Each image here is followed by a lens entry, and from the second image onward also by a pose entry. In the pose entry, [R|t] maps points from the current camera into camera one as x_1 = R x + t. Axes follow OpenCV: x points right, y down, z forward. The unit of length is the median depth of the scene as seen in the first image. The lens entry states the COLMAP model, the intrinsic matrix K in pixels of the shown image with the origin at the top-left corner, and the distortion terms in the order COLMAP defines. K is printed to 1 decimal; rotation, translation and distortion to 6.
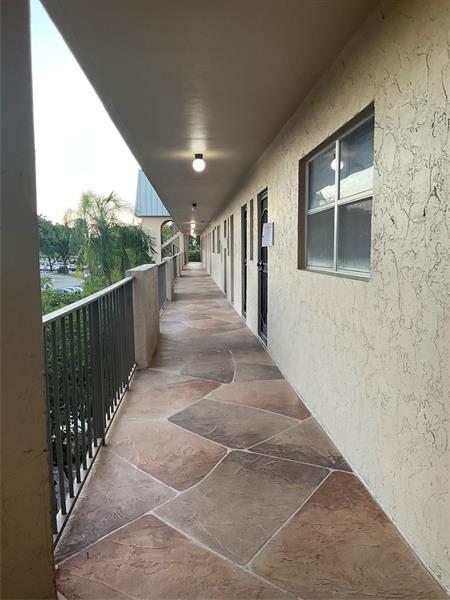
lens RADIAL K [[505.6, 0, 231.9], [0, 505.6, 303.3], [0, 0, 1]] dist [0.113155, -0.181250]
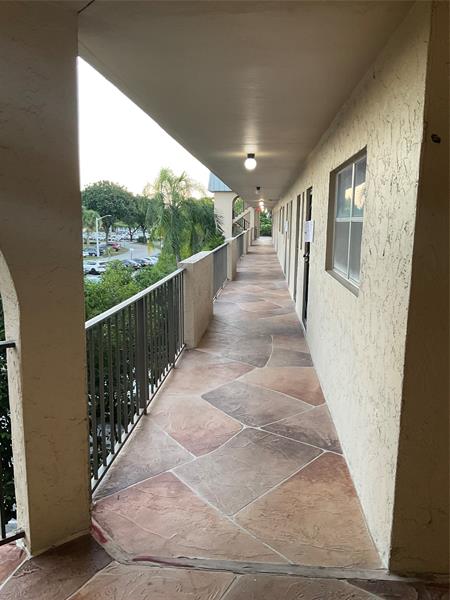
lens RADIAL K [[505.6, 0, 231.9], [0, 505.6, 303.3], [0, 0, 1]] dist [0.113155, -0.181250]
pose [[0.988685, 0.046766, -0.142527, 0.111500], [-0.038680, 0.997509, 0.058989, -0.065688], [0.144931, -0.052808, 0.988032, -0.157717]]
